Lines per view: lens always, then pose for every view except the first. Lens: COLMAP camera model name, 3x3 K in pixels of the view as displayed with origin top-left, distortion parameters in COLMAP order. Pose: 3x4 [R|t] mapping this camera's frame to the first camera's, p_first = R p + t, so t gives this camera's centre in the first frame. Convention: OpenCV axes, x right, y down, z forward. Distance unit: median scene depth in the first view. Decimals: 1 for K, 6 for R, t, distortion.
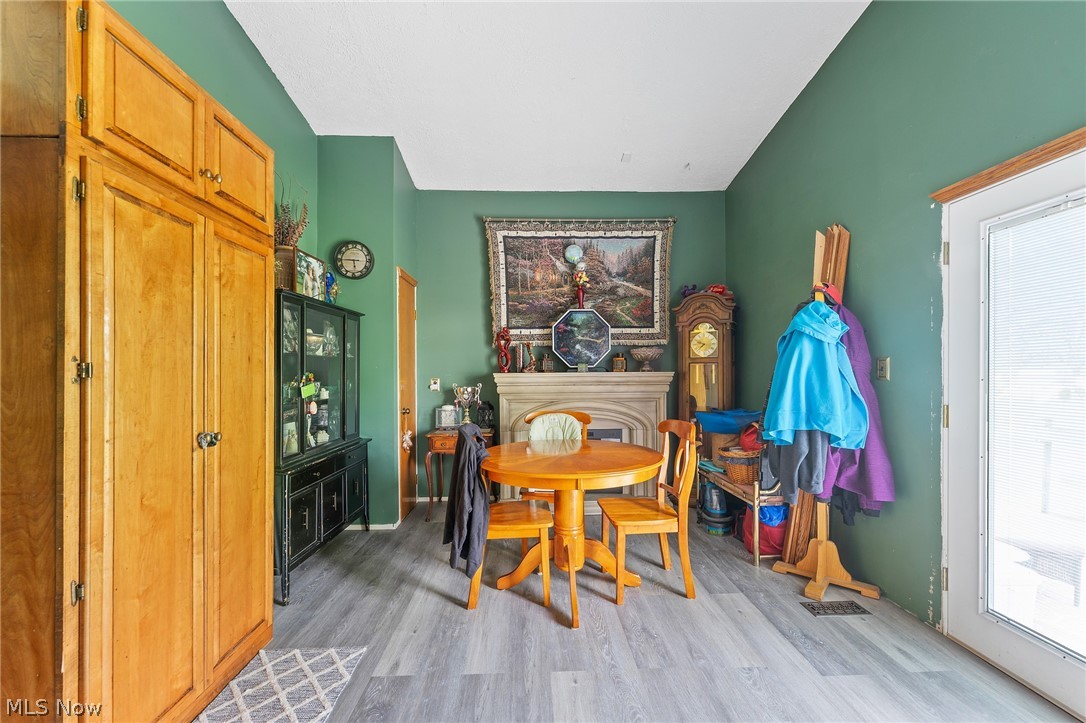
lens RADIAL K [[438.8, 0, 543.9], [0, 438.8, 370.7], [0, 0, 1]] dist [0.000057, -0.000094]
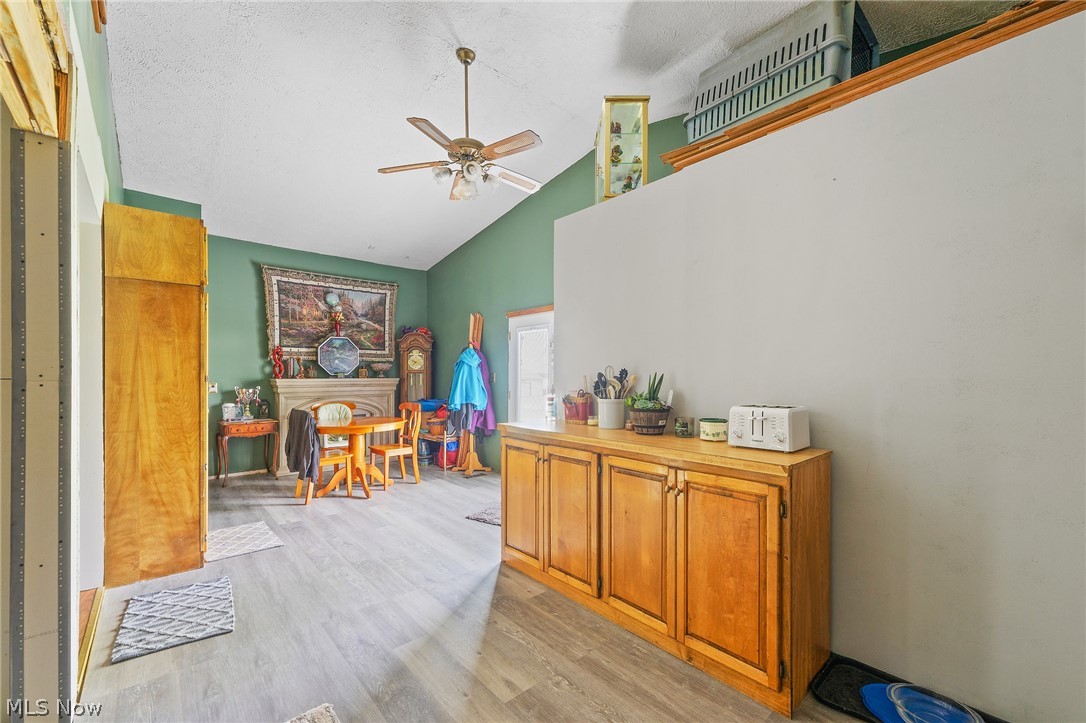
lens RADIAL K [[438.8, 0, 539.4], [0, 438.8, 378.4], [0, 0, 1]] dist [0.000057, -0.000094]
pose [[0.775575, 0.001755, 0.631253, -0.347524], [-0.005963, 0.999972, 0.004546, -0.007582], [-0.631227, -0.007290, 0.775564, -0.643485]]
